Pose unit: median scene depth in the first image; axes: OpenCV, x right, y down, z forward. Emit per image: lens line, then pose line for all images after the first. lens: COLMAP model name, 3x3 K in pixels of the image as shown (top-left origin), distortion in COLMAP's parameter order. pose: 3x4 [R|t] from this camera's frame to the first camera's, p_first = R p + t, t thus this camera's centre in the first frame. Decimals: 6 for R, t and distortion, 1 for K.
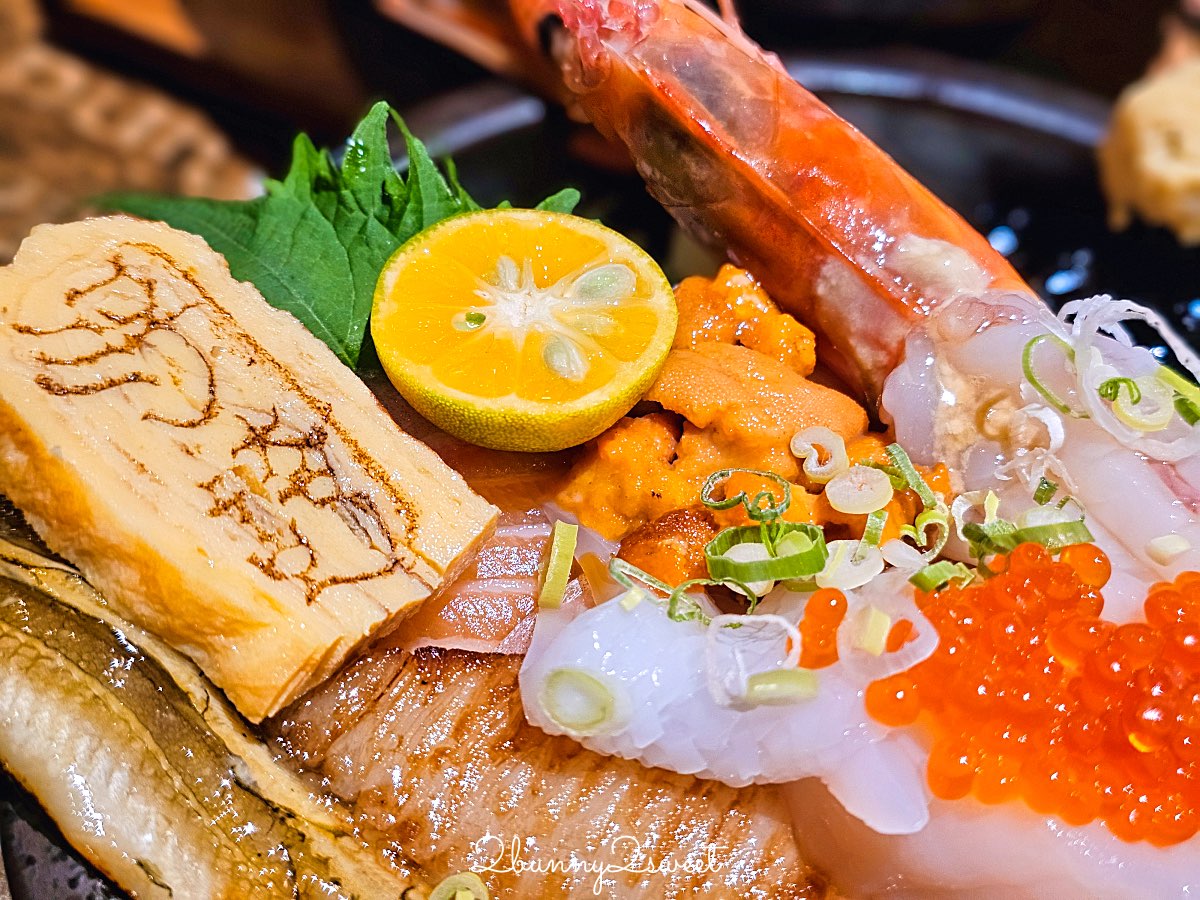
lens RADIAL K [[1642.1, 0, 618.4], [0, 1642.1, 457.8], [0, 0, 1]] dist [0.229851, -1.155157]
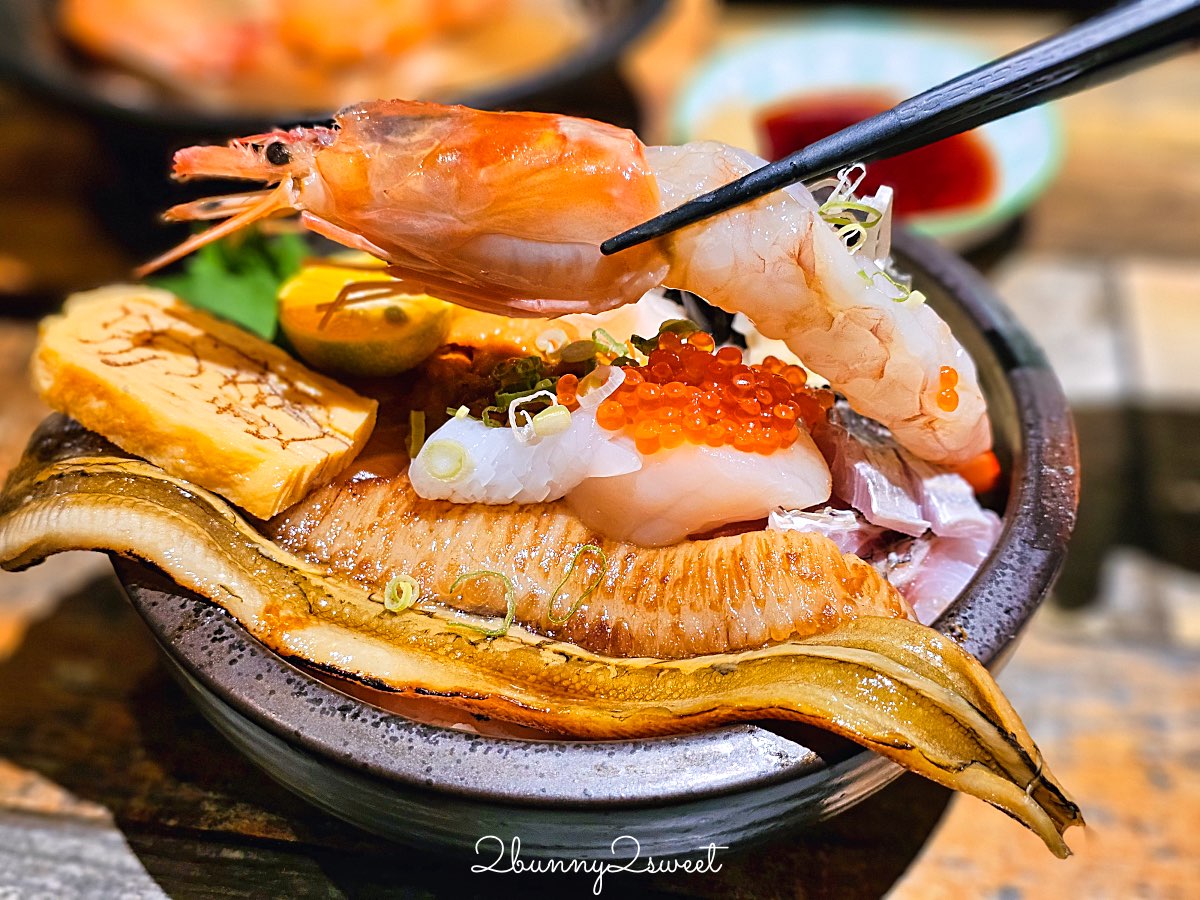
lens RADIAL K [[1665.1, 0, 577.9], [0, 1665.1, 451.5], [0, 0, 1]] dist [0.261356, -1.043341]
pose [[0.971136, -0.201285, 0.127981, -0.107912], [0.222520, 0.957755, -0.182181, 0.471432], [-0.085904, 0.205401, 0.974901, -0.746593]]
